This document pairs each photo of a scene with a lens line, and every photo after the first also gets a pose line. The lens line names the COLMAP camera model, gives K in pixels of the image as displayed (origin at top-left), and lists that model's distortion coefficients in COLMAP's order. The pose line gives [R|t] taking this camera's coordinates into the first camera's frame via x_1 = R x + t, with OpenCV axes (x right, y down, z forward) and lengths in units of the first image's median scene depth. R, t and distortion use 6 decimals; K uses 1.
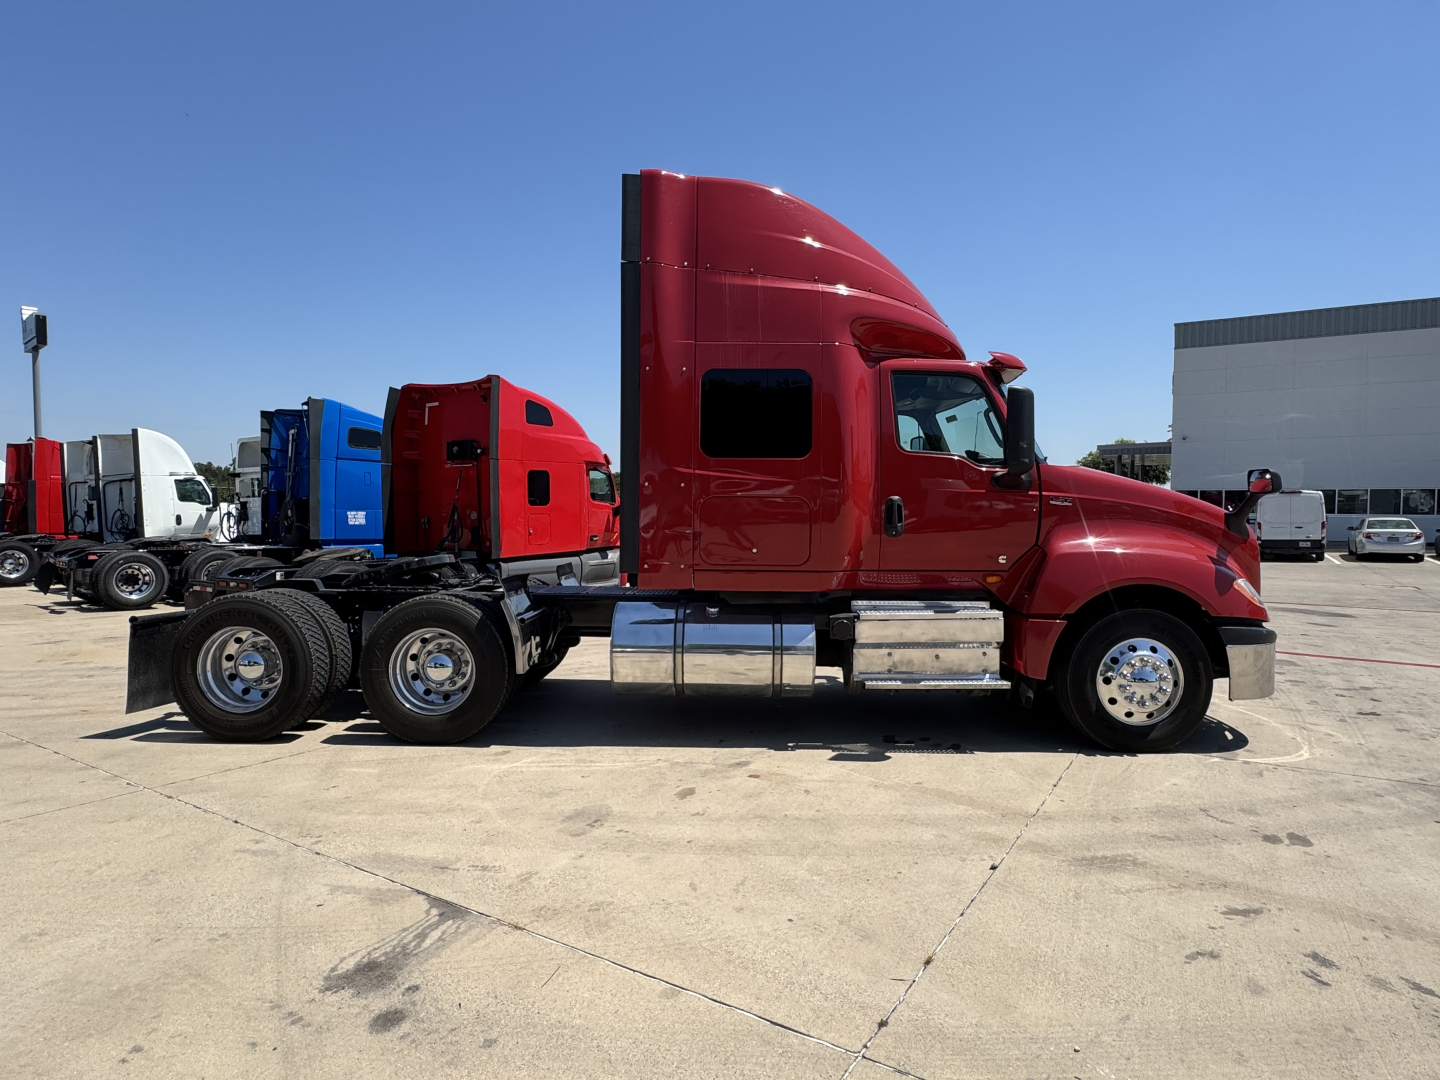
lens RADIAL K [[811.5, 0, 718.3], [0, 811.5, 533.5], [0, 0, 1]] dist [-0.004483, 0.002579]
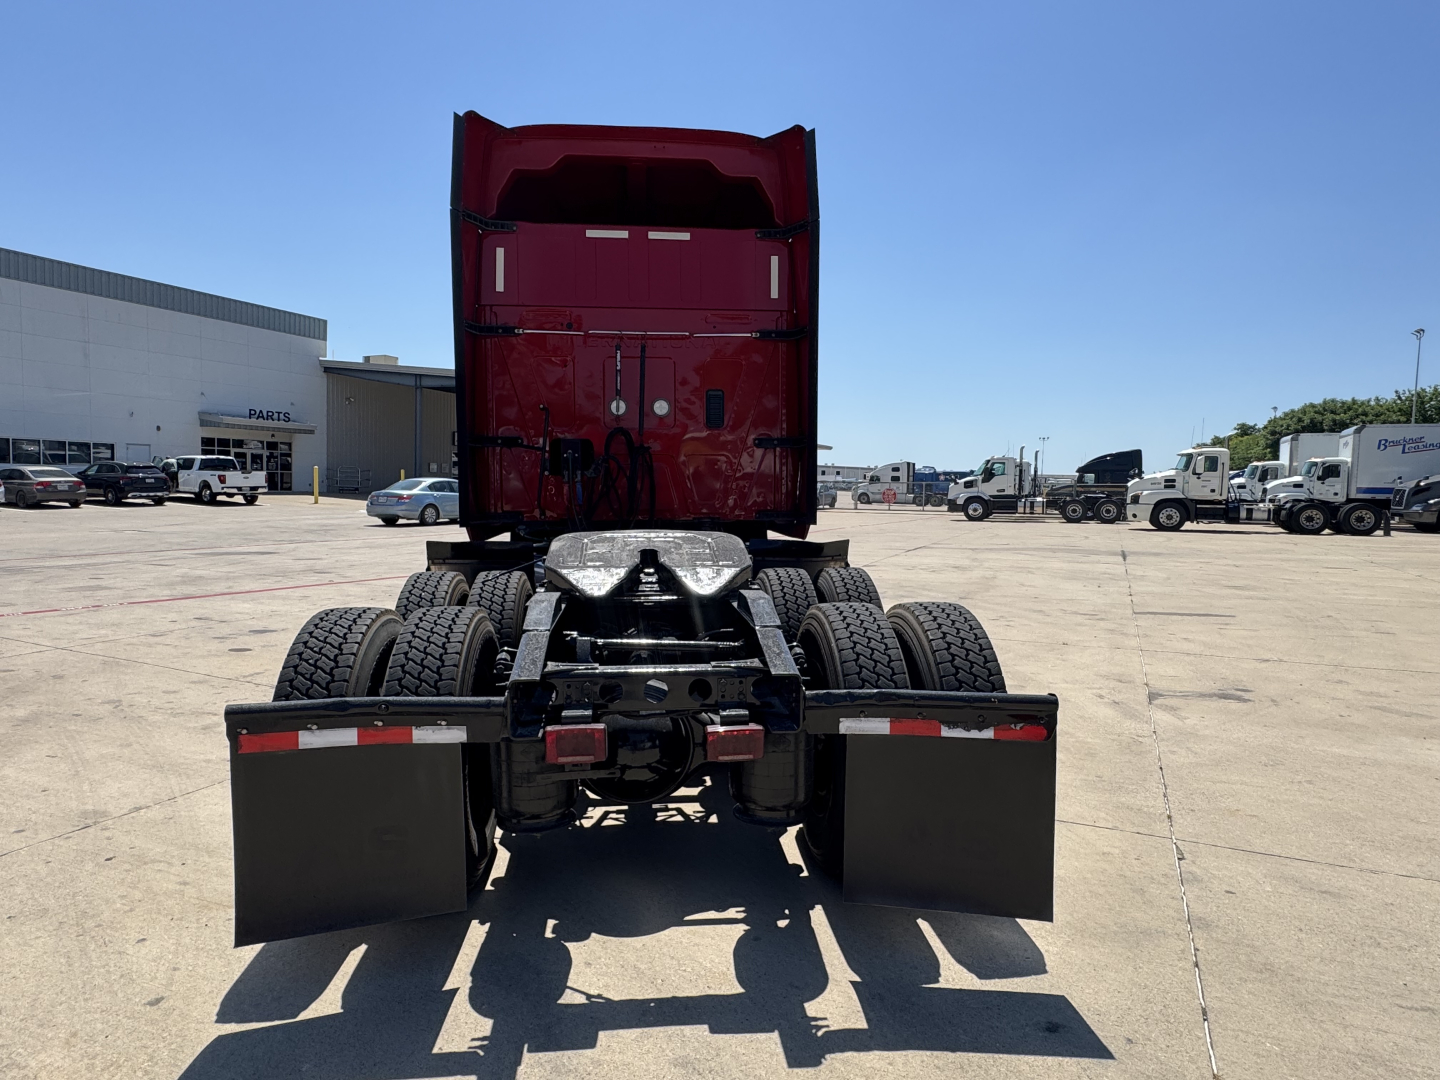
lens RADIAL K [[811.5, 0, 718.3], [0, 811.5, 533.5], [0, 0, 1]] dist [-0.004483, 0.002579]
pose [[-0.102340, -0.071157, 0.992201, -1.470847], [0.005391, 0.997384, 0.072085, -0.020238], [-0.994735, 0.012727, -0.101688, 1.585342]]
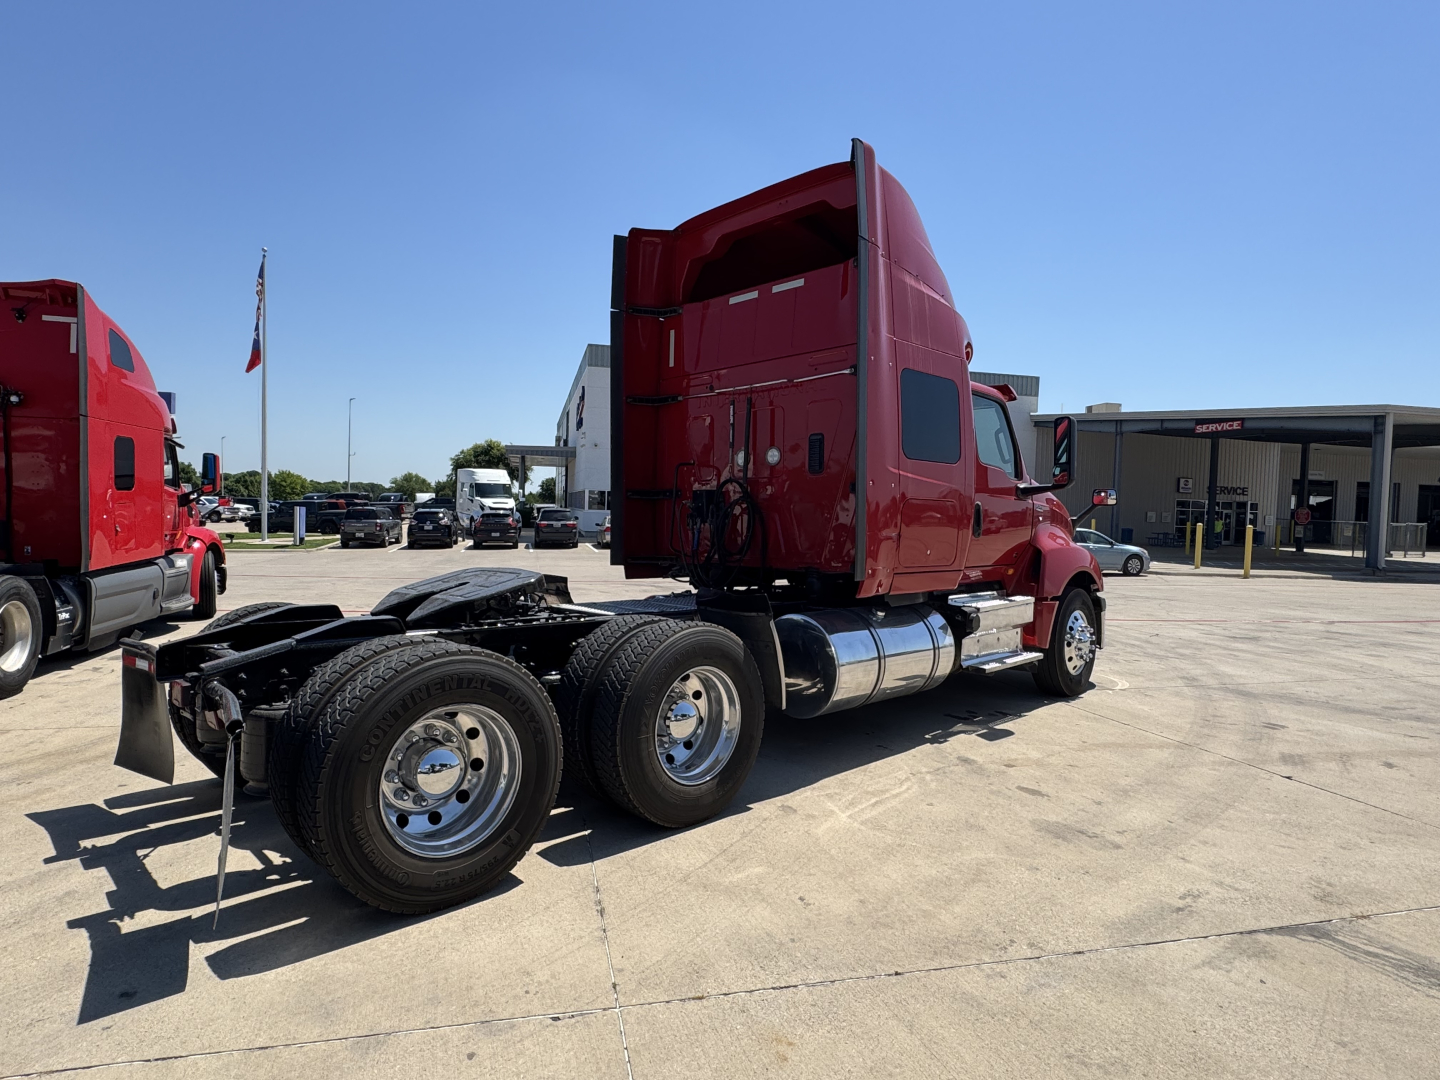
lens RADIAL K [[811.5, 0, 718.3], [0, 811.5, 533.5], [0, 0, 1]] dist [-0.004483, 0.002579]
pose [[0.708660, -0.006057, 0.705524, -1.116344], [0.000479, 0.999967, 0.008104, -0.013864], [-0.705550, -0.005404, 0.708639, 0.600855]]
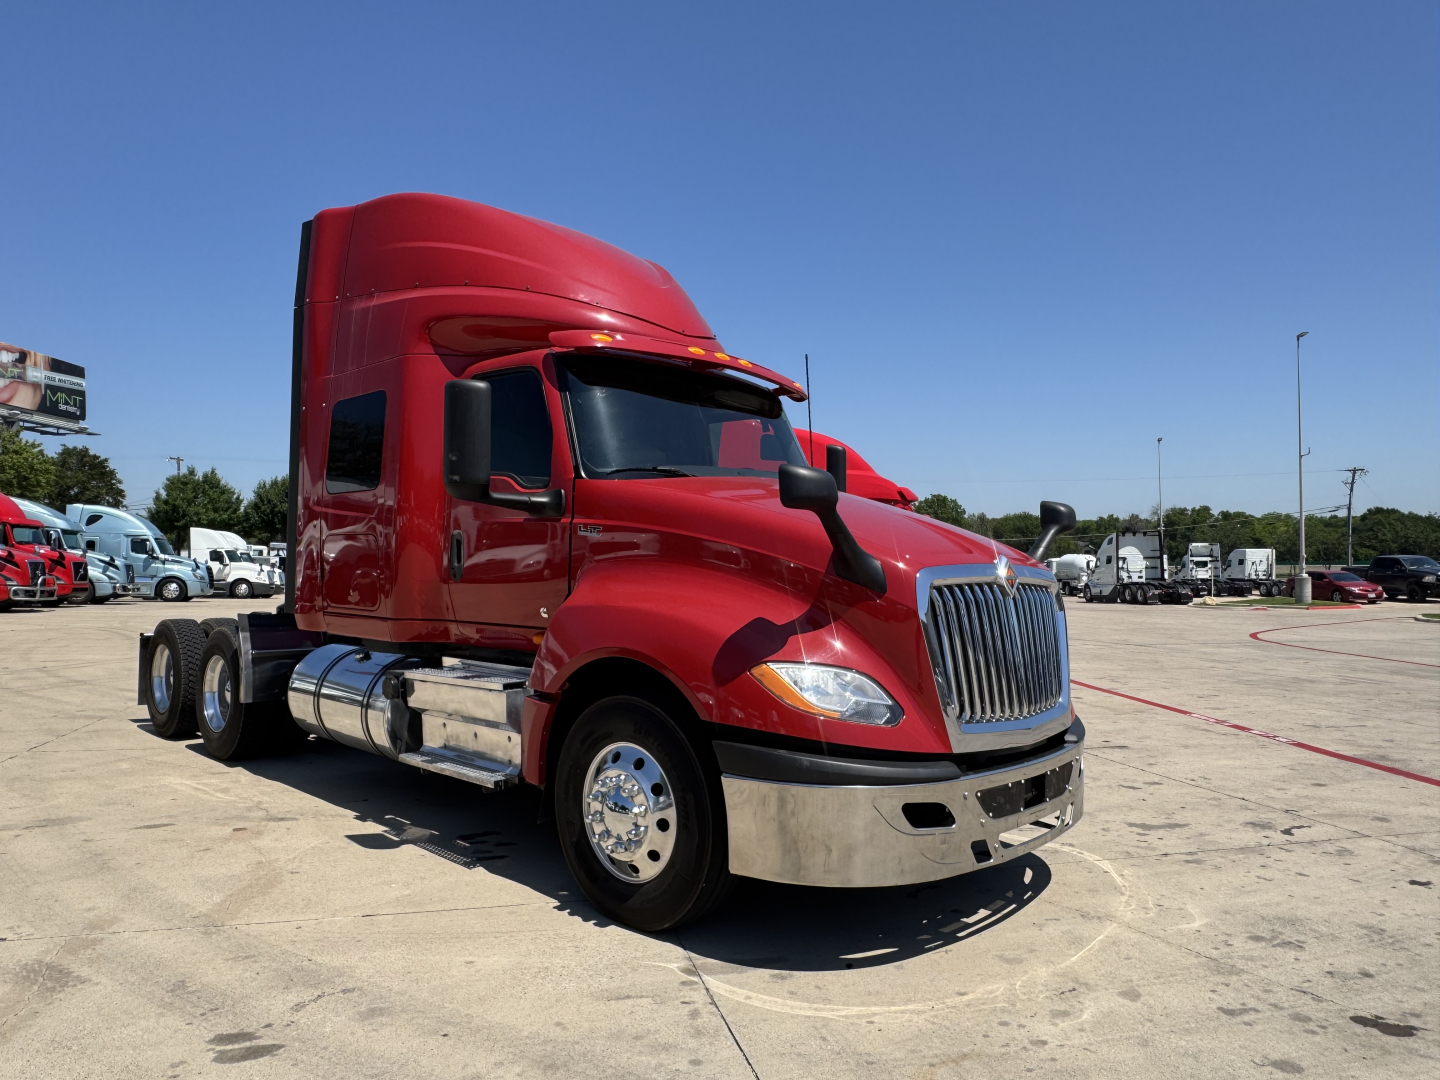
lens RADIAL K [[959.6, 0, 714.5], [0, 959.6, 532.3], [0, 0, 1]] dist [0.024373, -0.003148]
pose [[0.727623, -0.020459, -0.685672, 1.408960], [-0.021808, 0.998360, -0.052931, 0.002548], [0.685630, 0.053467, 0.725984, 0.629464]]
